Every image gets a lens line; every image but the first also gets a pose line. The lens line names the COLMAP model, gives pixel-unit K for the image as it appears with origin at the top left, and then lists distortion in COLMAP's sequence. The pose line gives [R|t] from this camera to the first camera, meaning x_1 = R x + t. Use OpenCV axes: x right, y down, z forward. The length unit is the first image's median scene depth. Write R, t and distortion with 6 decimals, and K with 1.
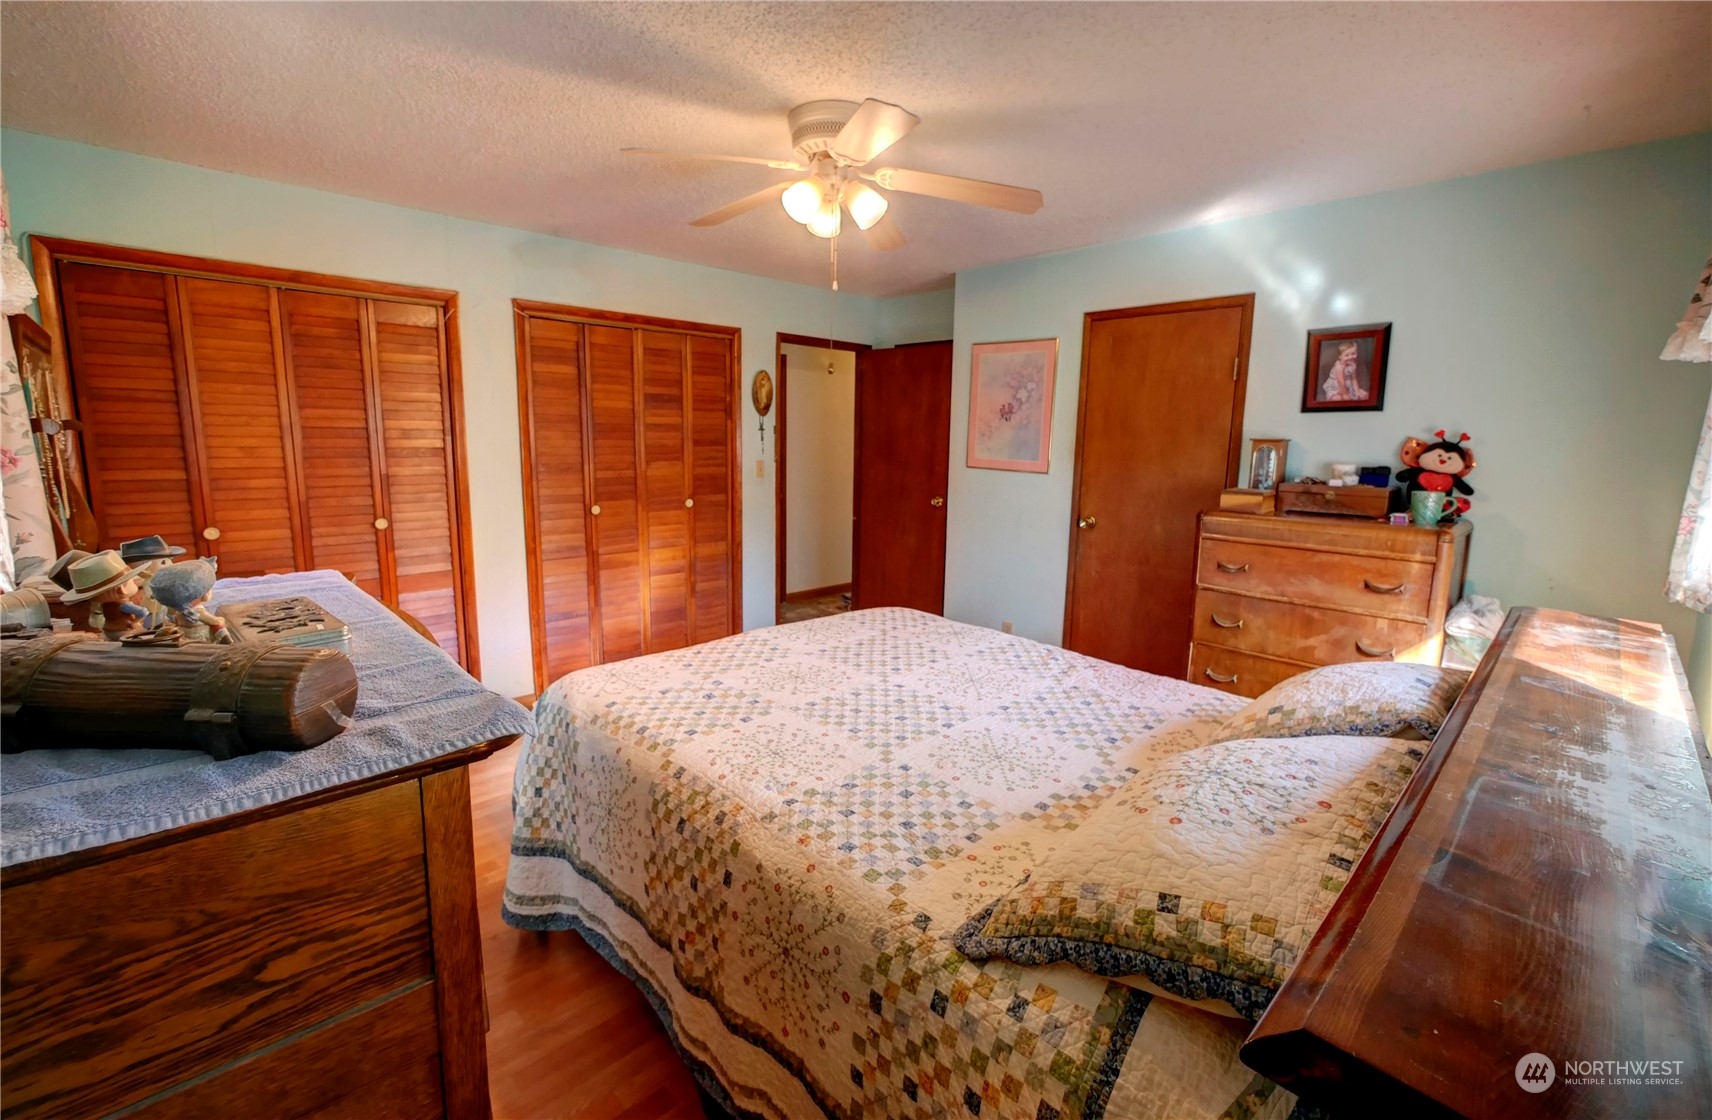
lens RADIAL K [[720.5, 0, 858.6], [0, 720.5, 551.4], [0, 0, 1]] dist [-0.000802, -0.000006]
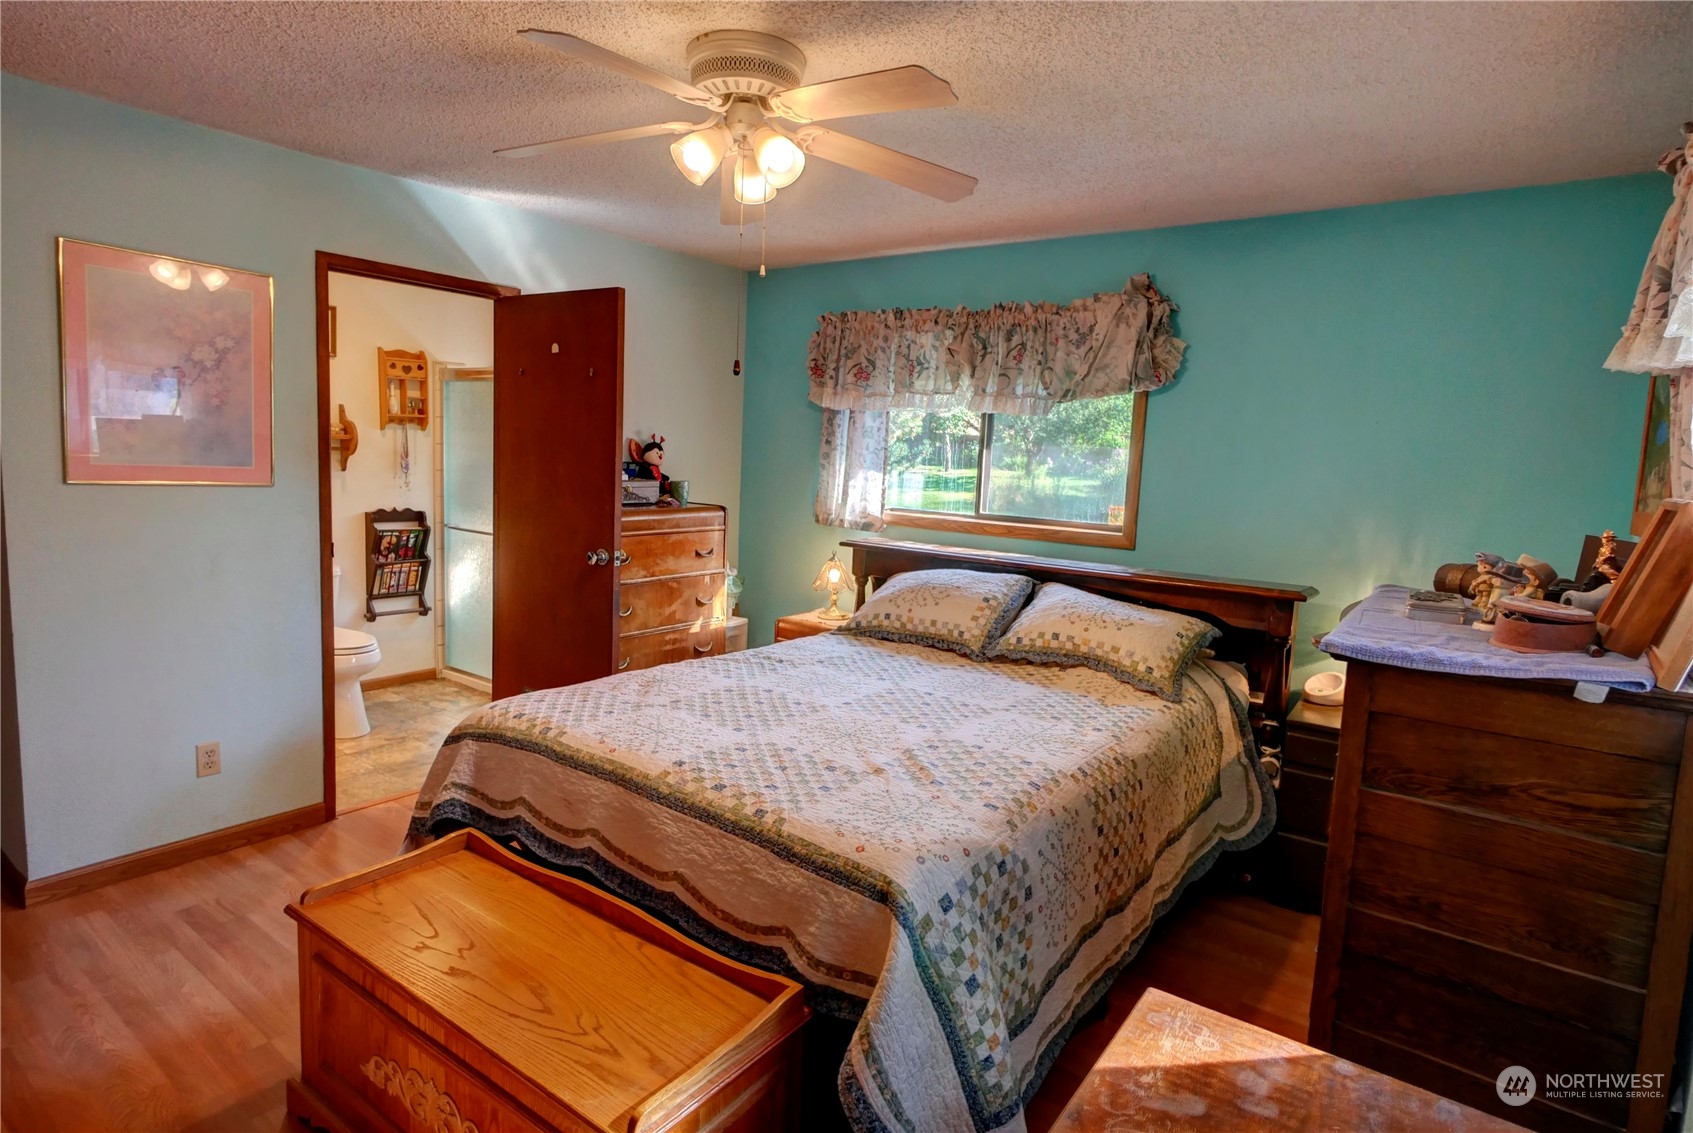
lens RADIAL K [[902.2, 0, 844.9], [0, 902.2, 561.1], [0, 0, 1]] dist [0.005080, 0.000334]
pose [[-0.172420, -0.143333, 0.974539, -1.347906], [0.110750, 0.980262, 0.163769, -0.254274], [-0.978778, 0.136167, -0.153143, 1.372314]]
